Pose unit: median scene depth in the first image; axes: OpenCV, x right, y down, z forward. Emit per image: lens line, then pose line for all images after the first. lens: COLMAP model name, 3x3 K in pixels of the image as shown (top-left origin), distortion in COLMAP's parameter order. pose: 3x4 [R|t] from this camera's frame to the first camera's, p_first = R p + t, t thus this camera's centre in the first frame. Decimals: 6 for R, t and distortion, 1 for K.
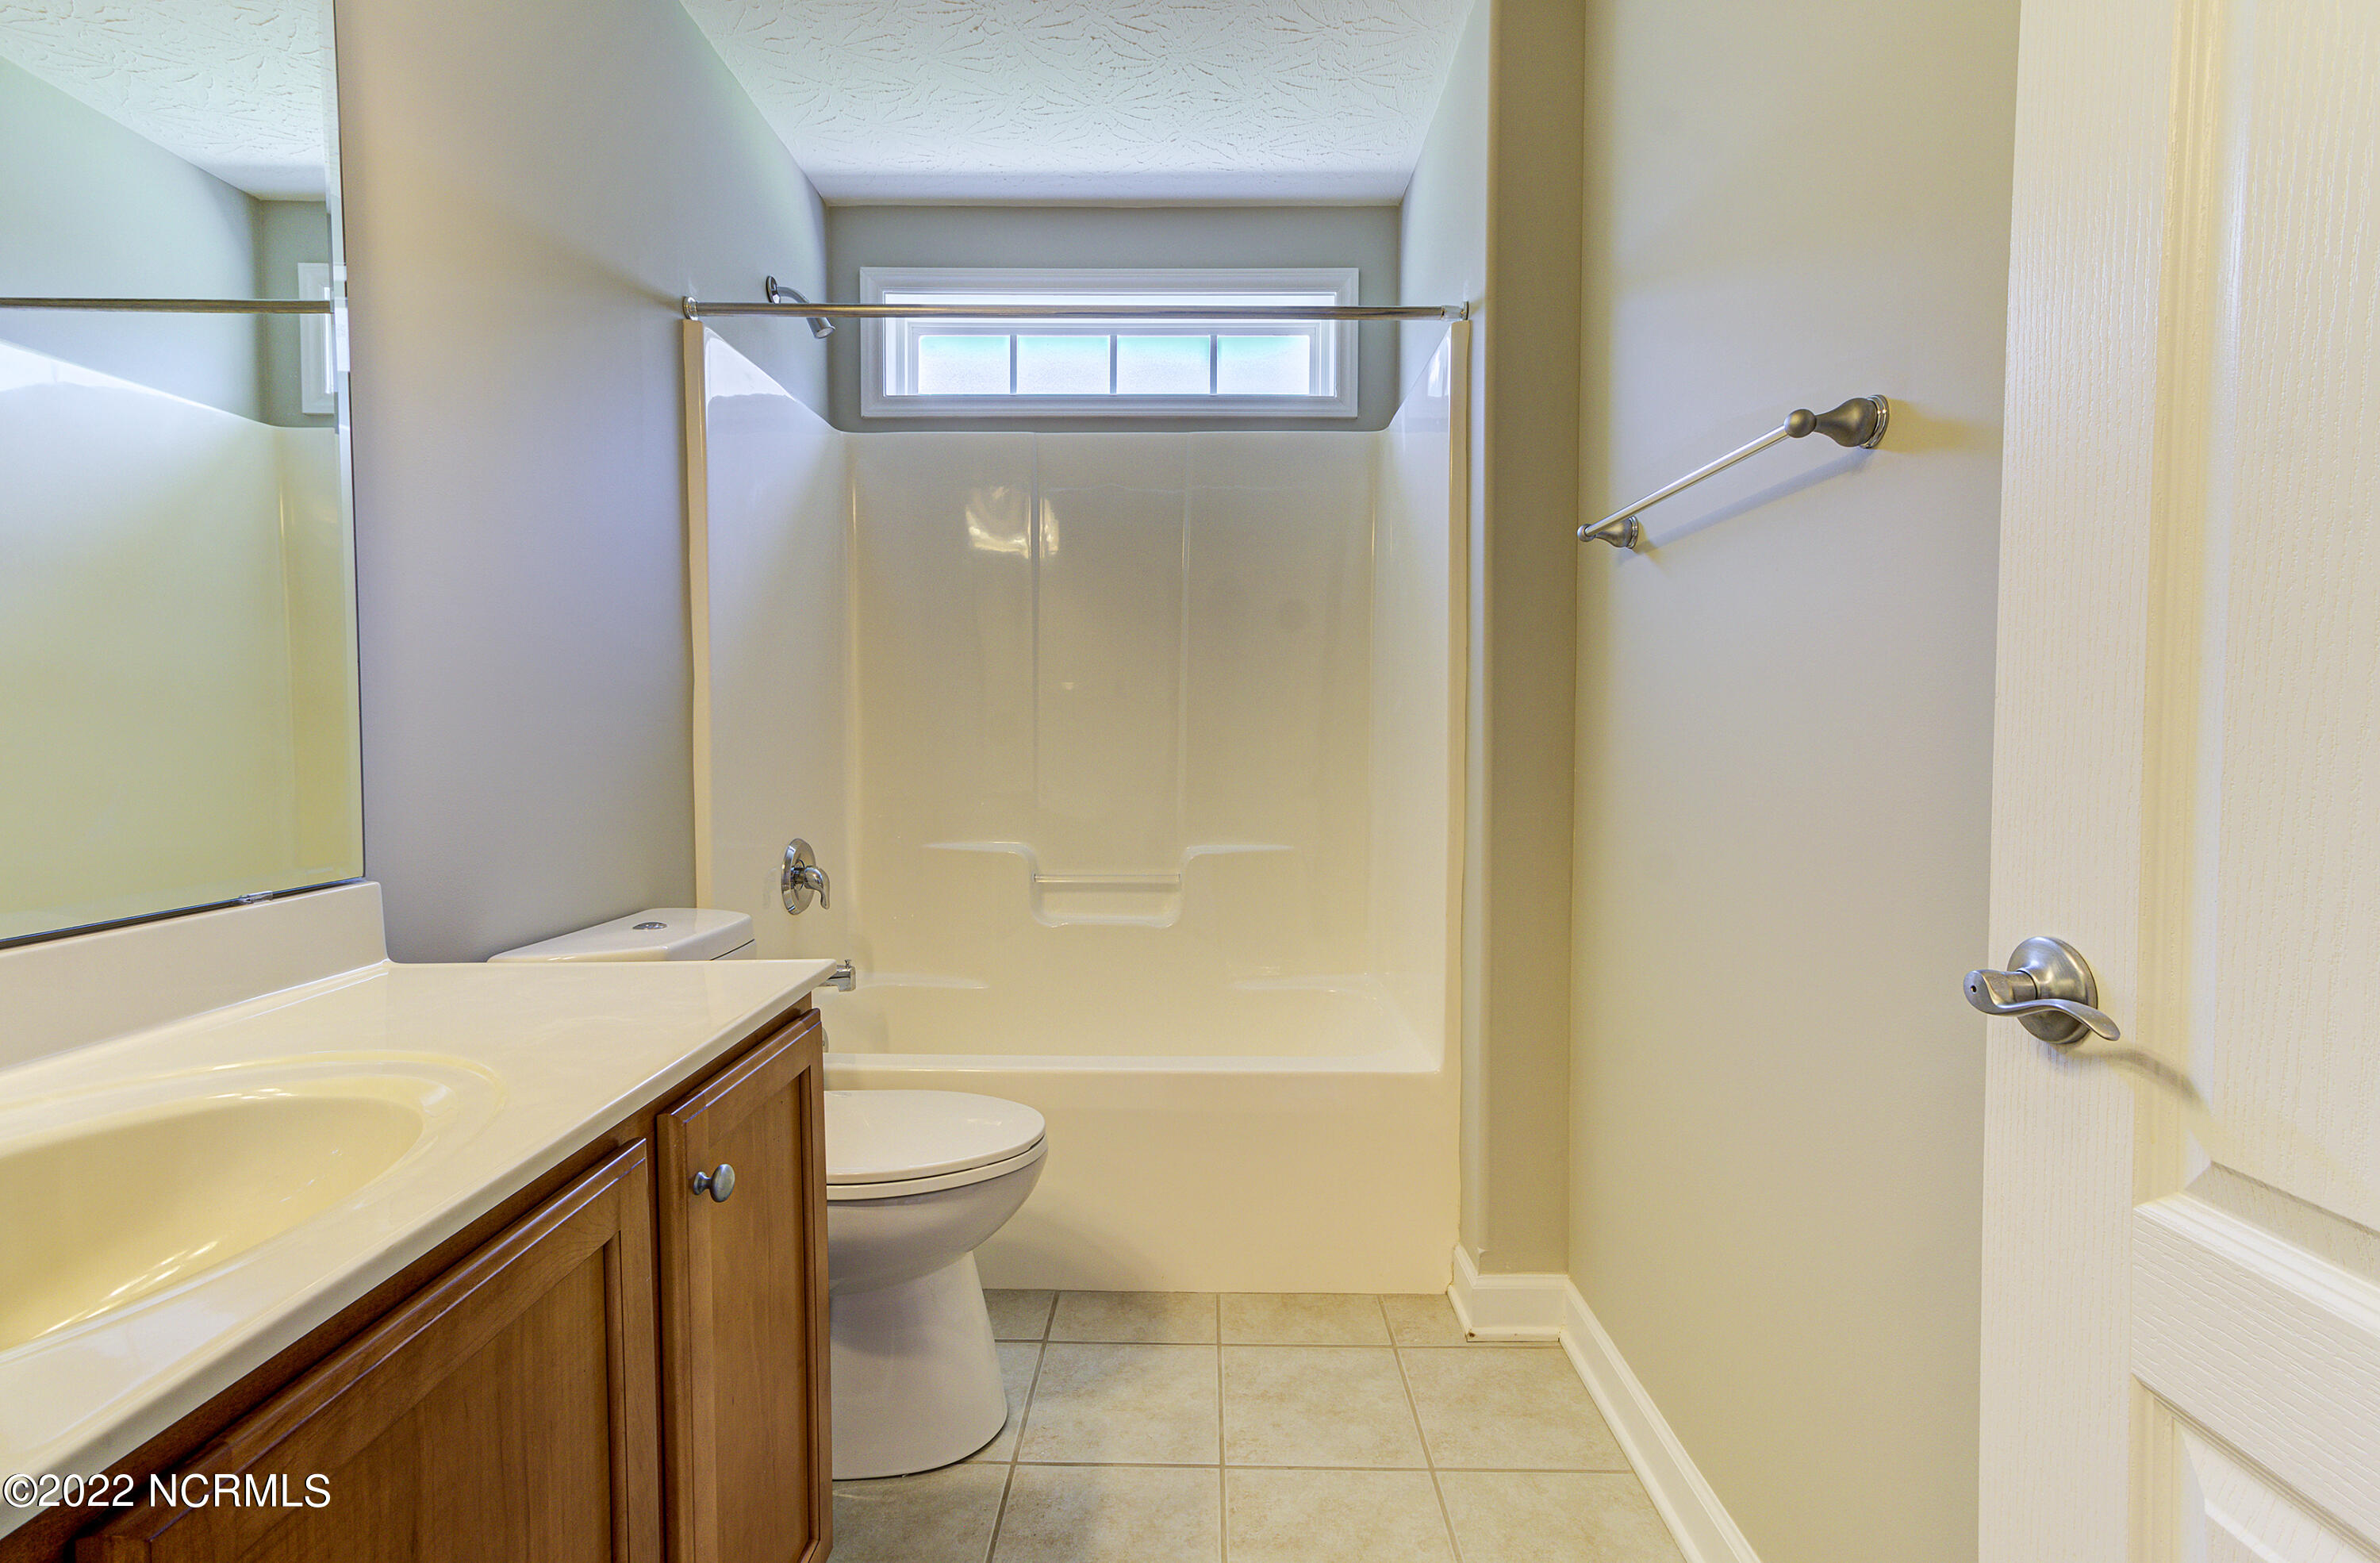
lens RADIAL K [[1083.1, 0, 1182.3], [0, 1083.1, 698.4], [0, 0, 1]] dist [-0.003124, 0.028077]
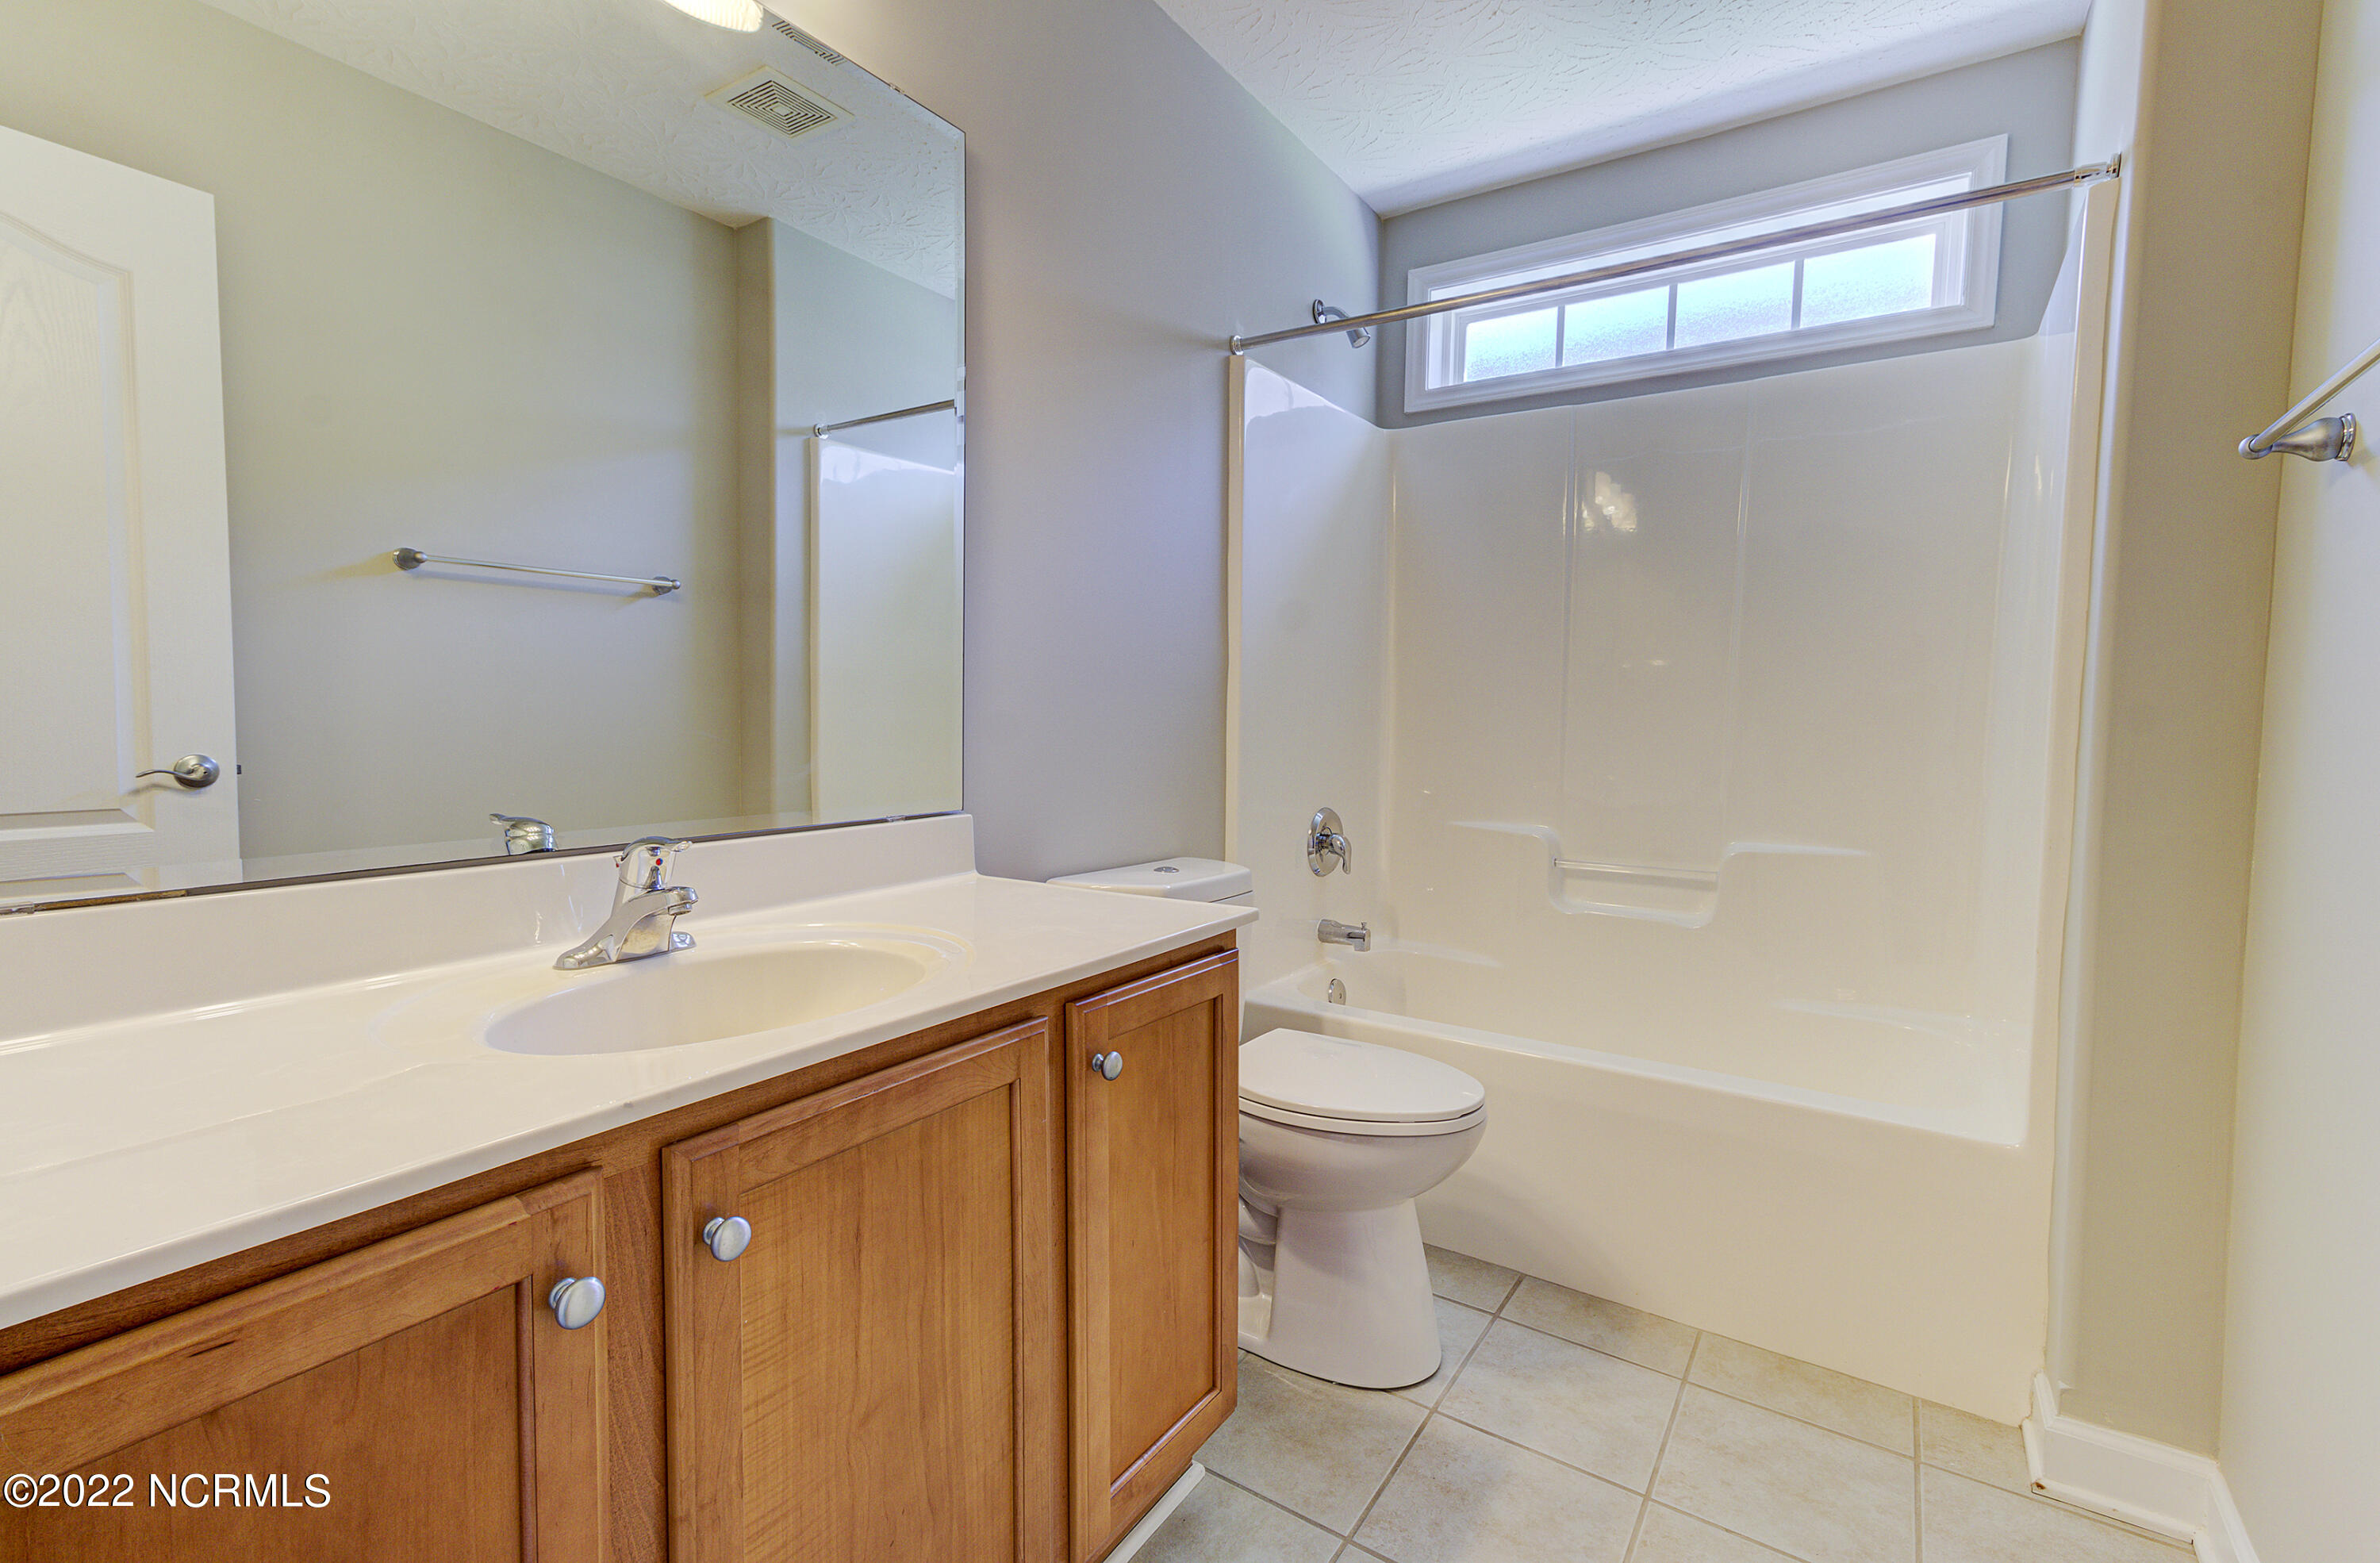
lens RADIAL K [[1074.9, 0, 1183.3], [0, 1074.9, 683.3], [0, 0, 1]] dist [0.020280, 0.000809]
pose [[0.839930, -0.003145, -0.542685, 0.165945], [0.005320, 0.999983, 0.002438, -0.000576], [0.542668, -0.004934, 0.839933, -0.002800]]
